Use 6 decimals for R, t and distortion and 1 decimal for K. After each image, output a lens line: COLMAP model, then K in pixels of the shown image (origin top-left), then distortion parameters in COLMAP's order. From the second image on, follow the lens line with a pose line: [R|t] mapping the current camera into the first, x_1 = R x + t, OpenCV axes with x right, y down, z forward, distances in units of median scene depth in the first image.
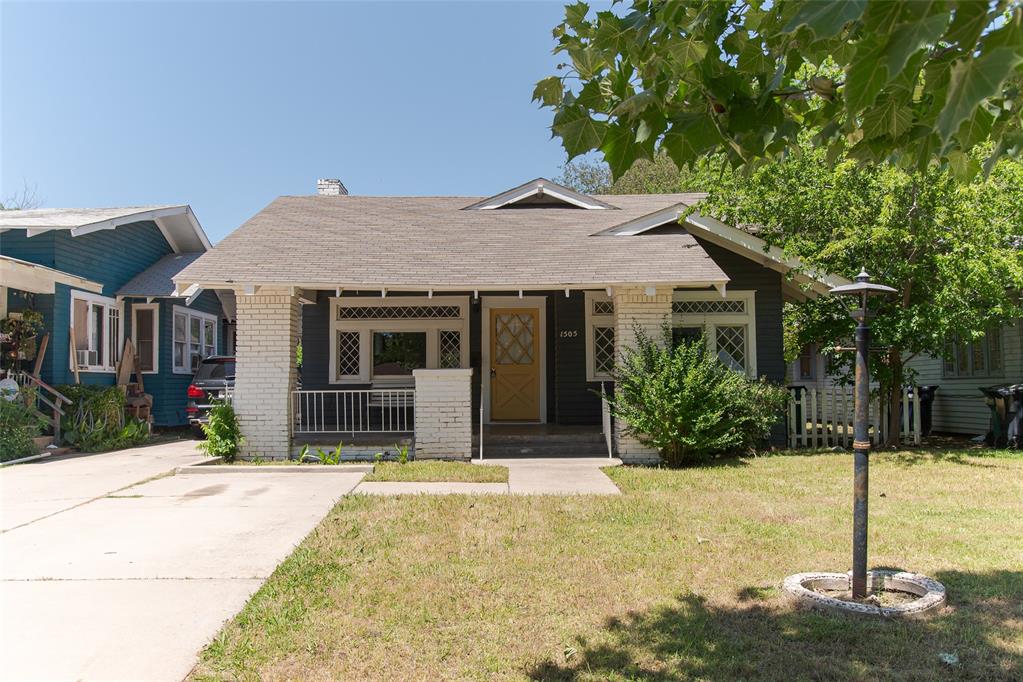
lens RADIAL K [[884.3, 0, 512.9], [0, 884.3, 341.3], [0, 0, 1]] dist [-0.022624, -0.003380]
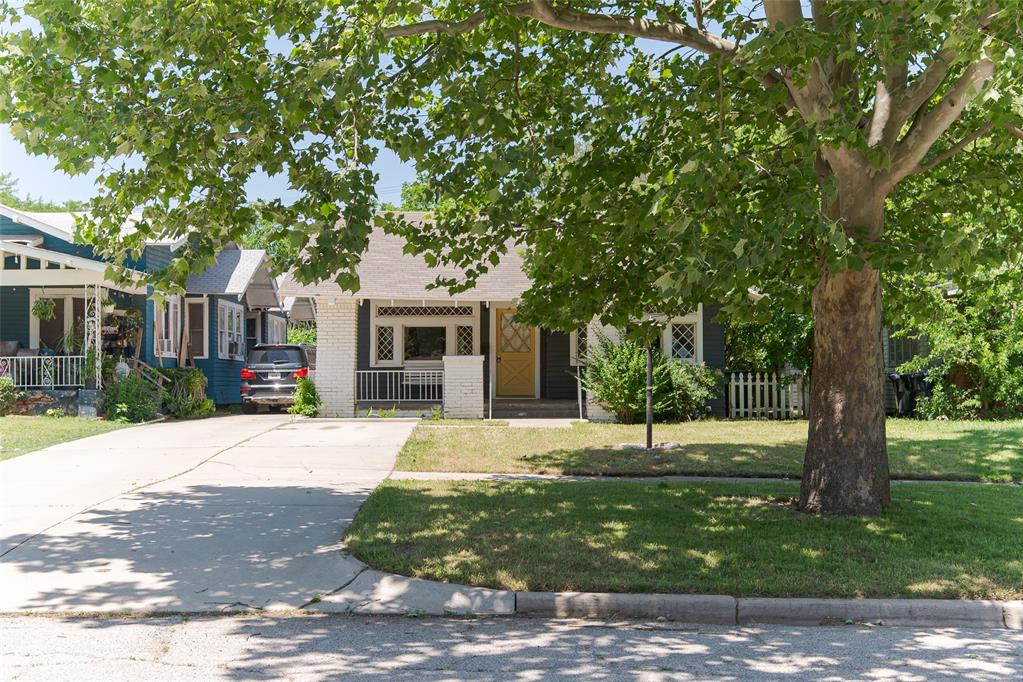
lens RADIAL K [[1326.1, 0, 511.0], [0, 1326.1, 340.1], [0, 0, 1]] dist [0.023909, 0.000000]
pose [[0.999928, 0.004562, -0.011088, 0.016879], [-0.004339, 0.999790, 0.020017, -0.030755], [0.011177, -0.019968, 0.999738, -0.931557]]
